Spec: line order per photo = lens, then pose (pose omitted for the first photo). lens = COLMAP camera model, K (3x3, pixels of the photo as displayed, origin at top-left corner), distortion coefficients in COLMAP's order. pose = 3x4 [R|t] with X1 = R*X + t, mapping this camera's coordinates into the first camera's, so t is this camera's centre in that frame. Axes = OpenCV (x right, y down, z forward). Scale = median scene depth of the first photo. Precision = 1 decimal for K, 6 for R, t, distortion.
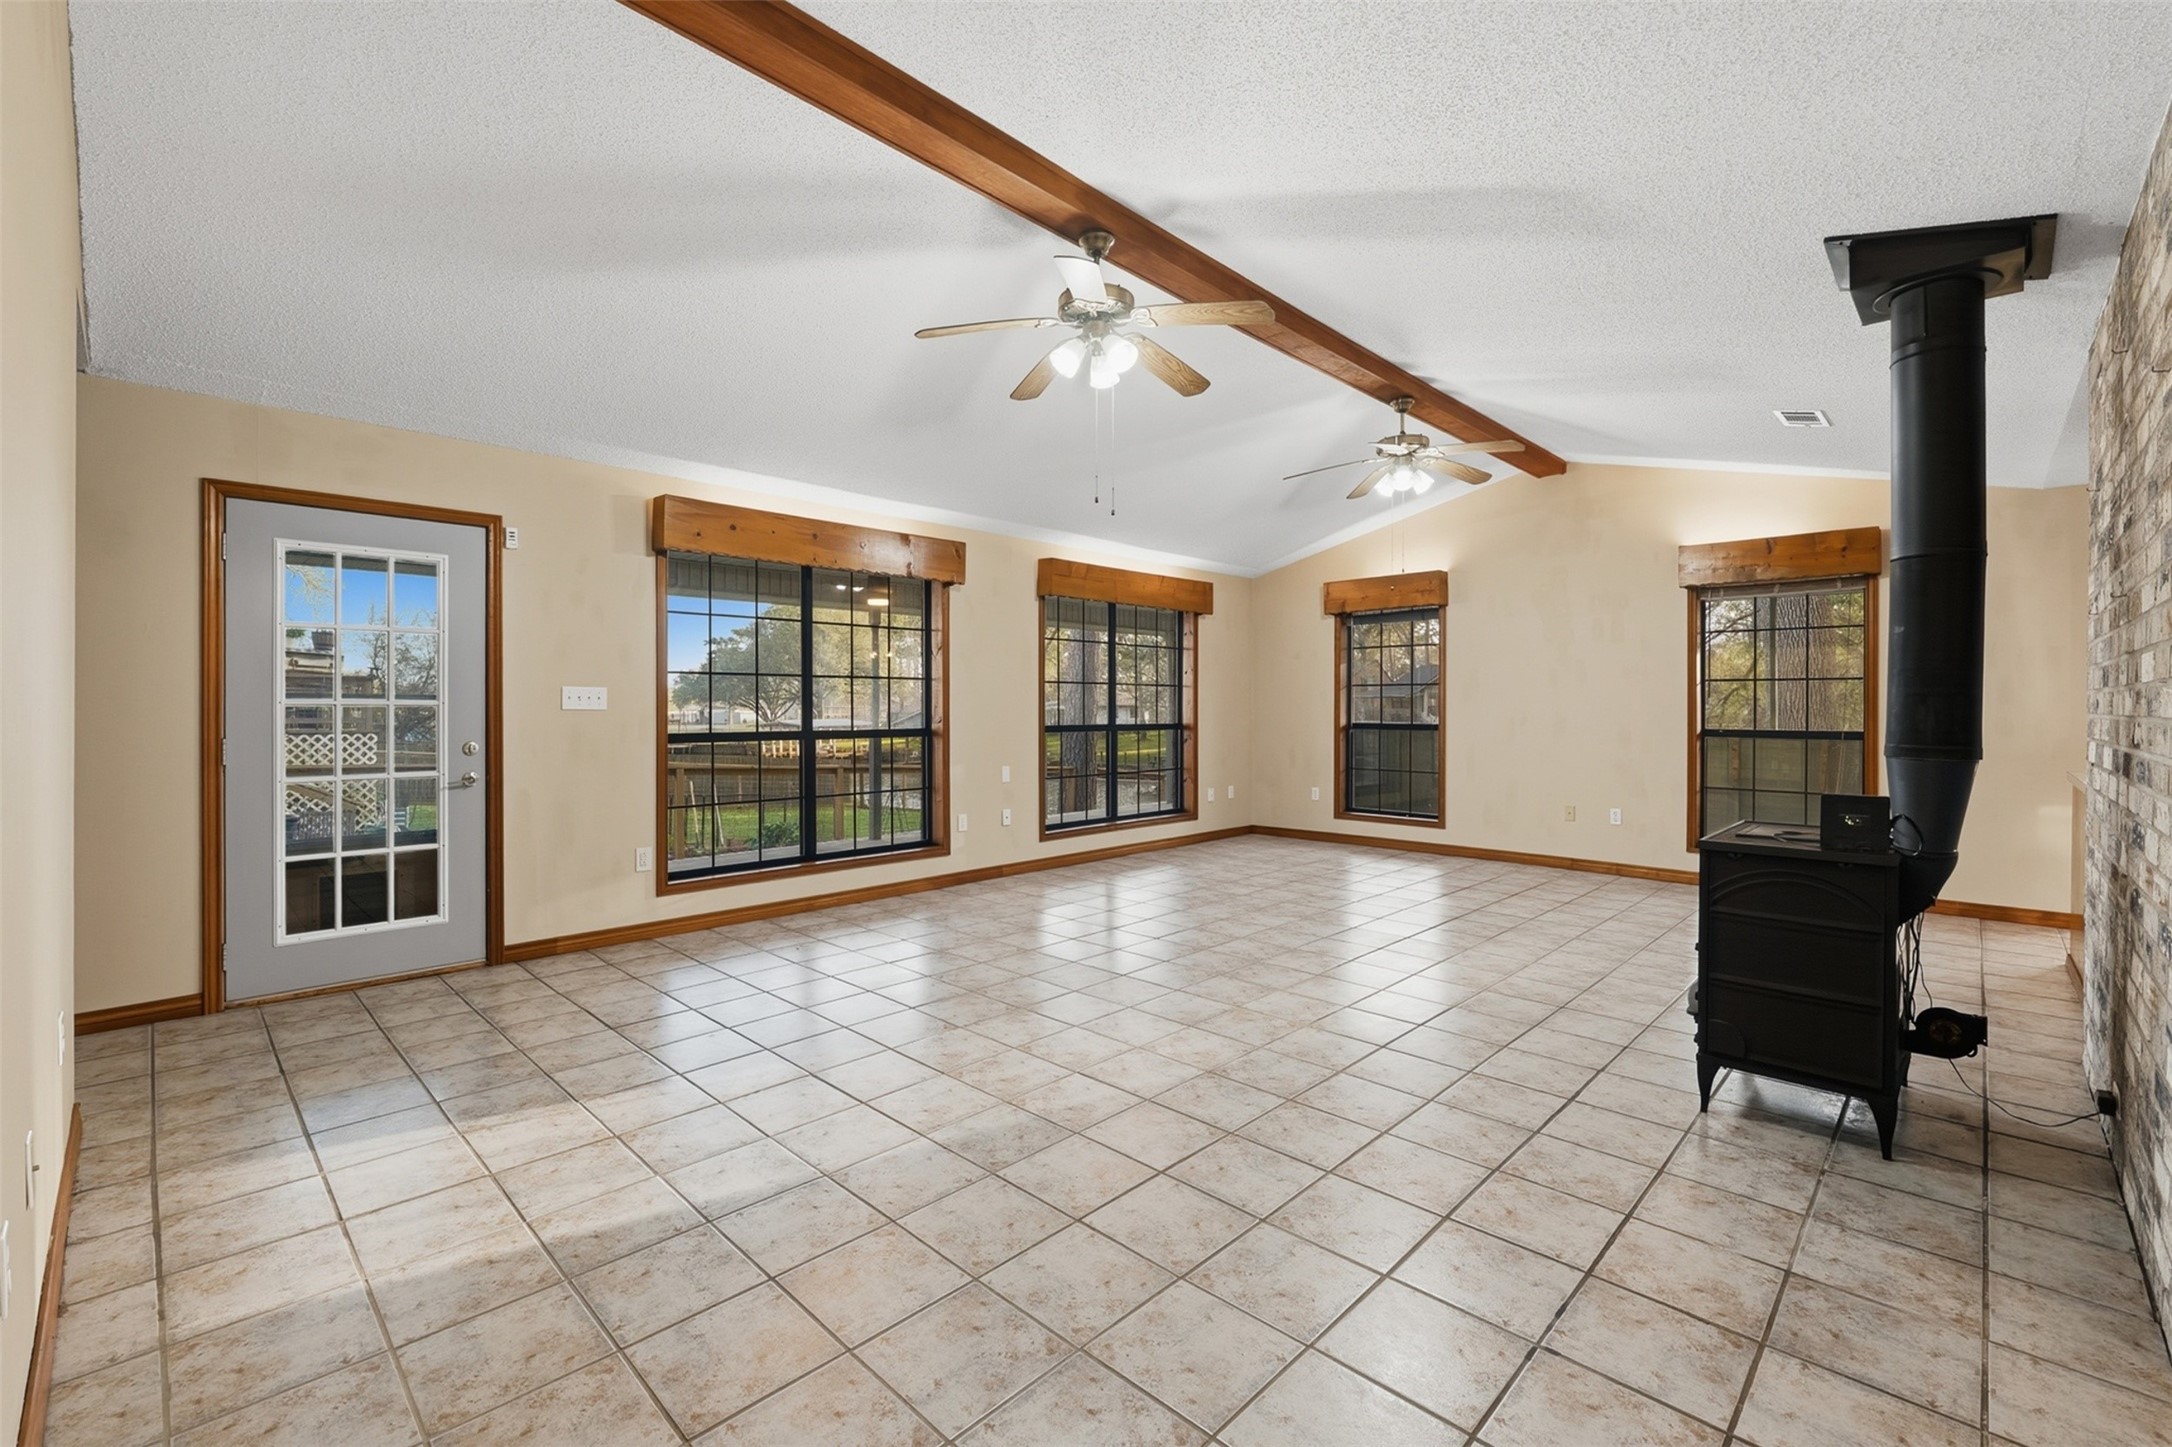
lens RADIAL K [[917.2, 0, 1079.3], [0, 917.2, 706.2], [0, 0, 1]] dist [-0.012166, 0.000071]
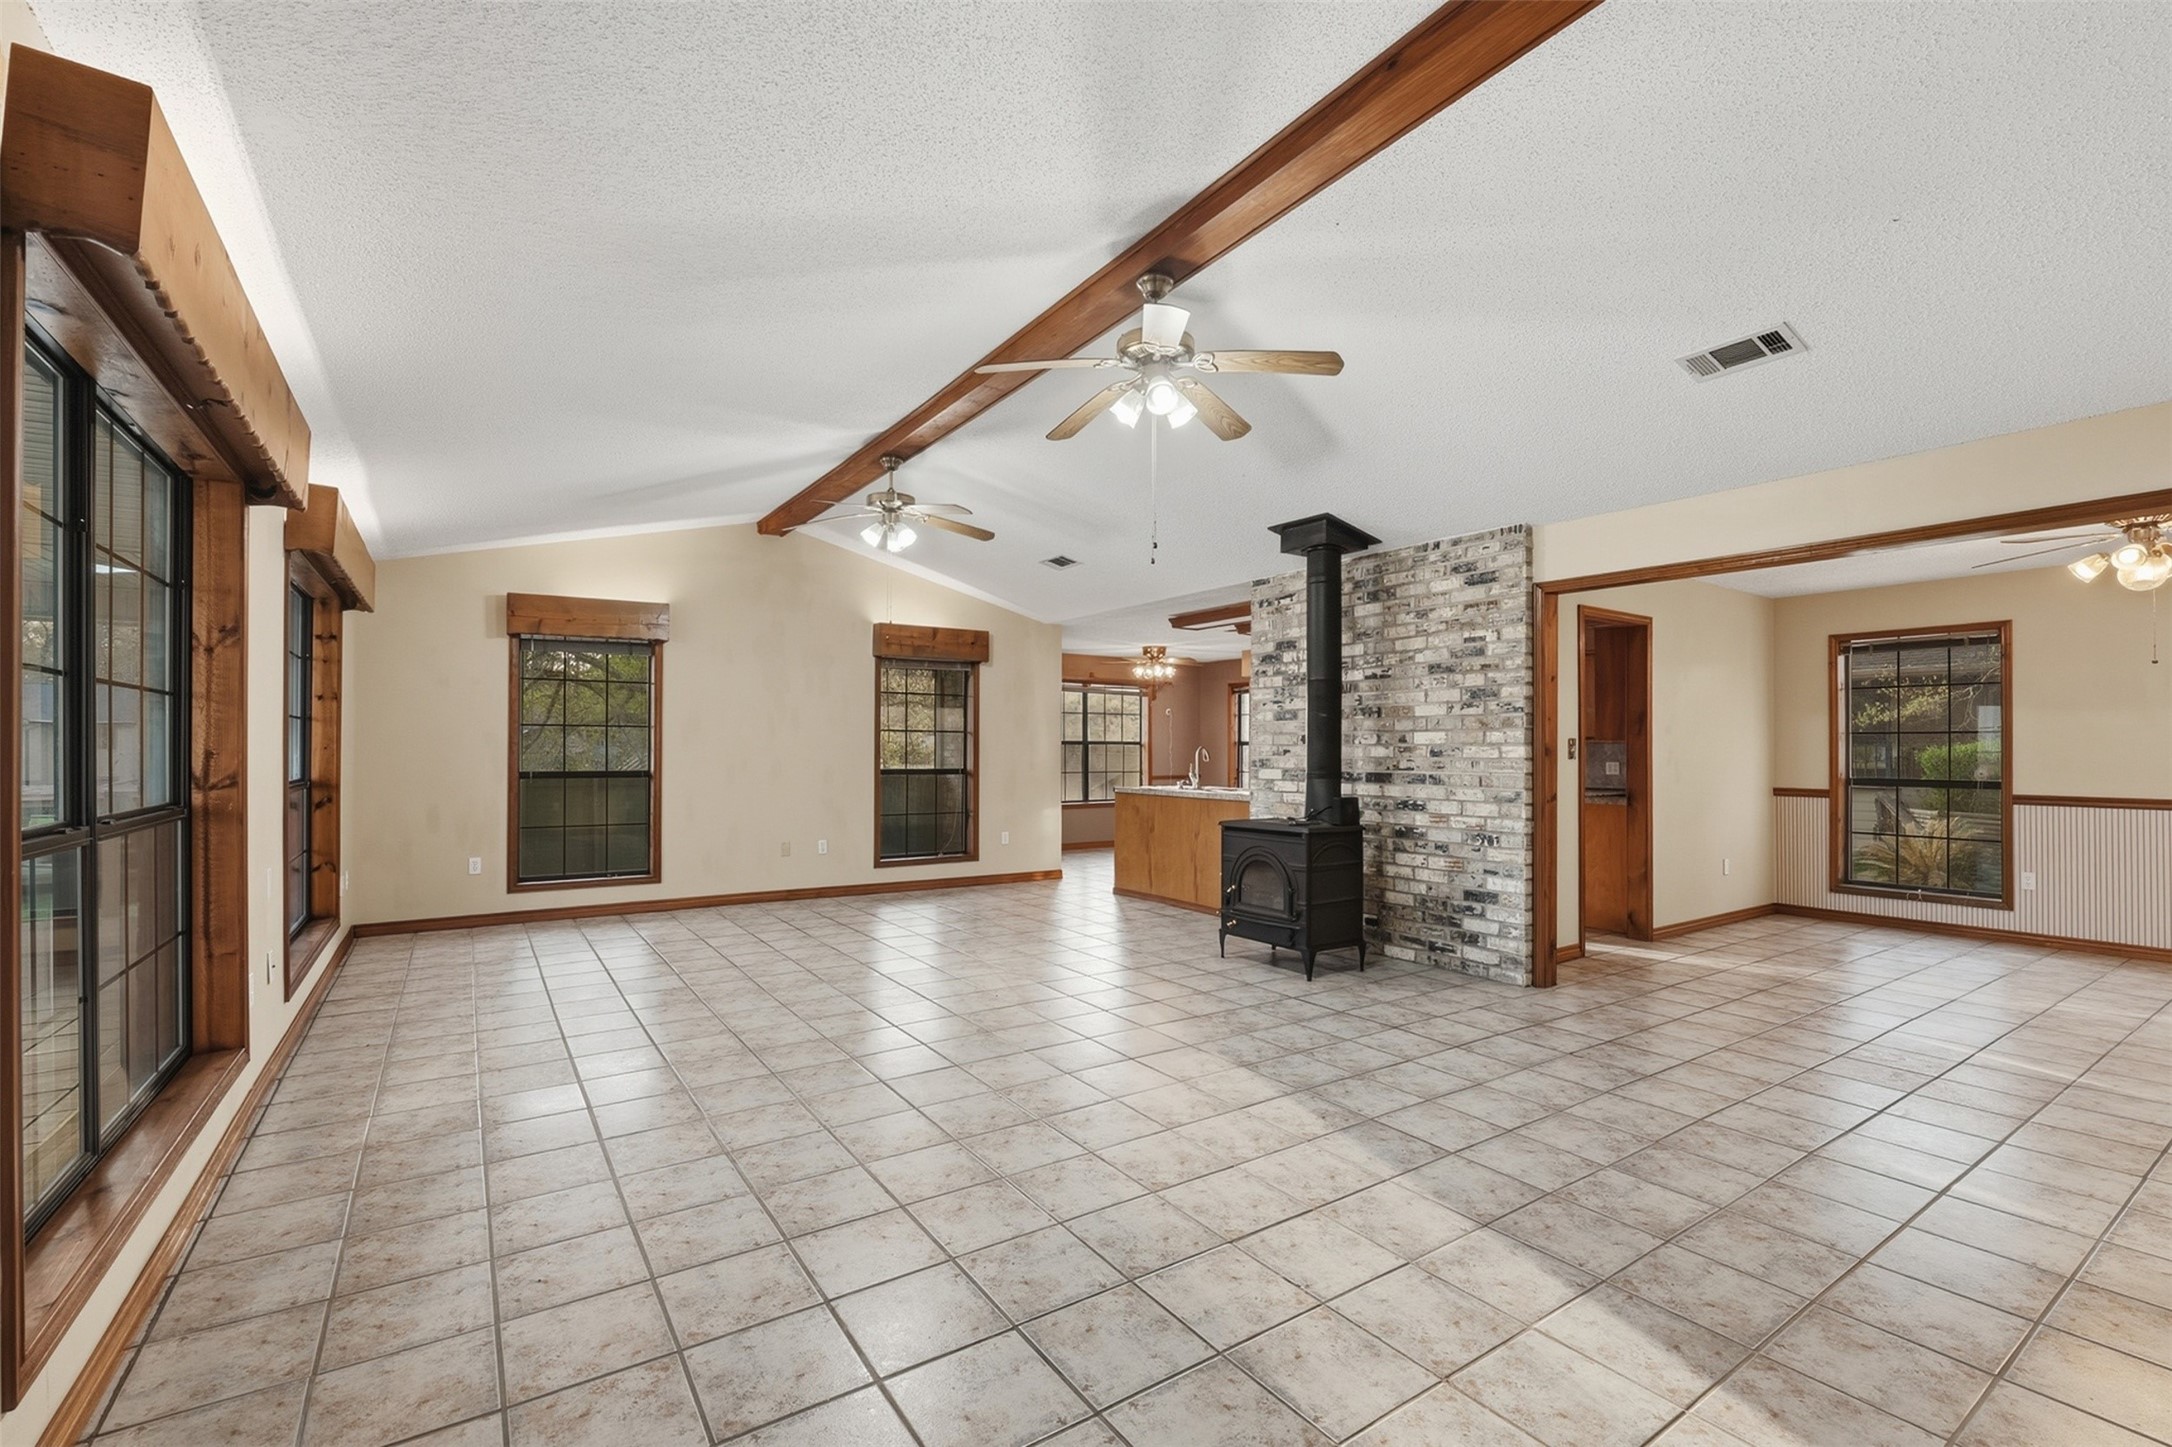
lens RADIAL K [[914.0, 0, 1087.8], [0, 914.0, 661.1], [0, 0, 1]] dist [-0.011620, 0.000309]
pose [[0.212138, 0.093477, 0.972759, -0.731483], [-0.000438, 0.995424, -0.095560, -0.004769], [-0.977240, 0.019846, 0.211208, 0.629085]]
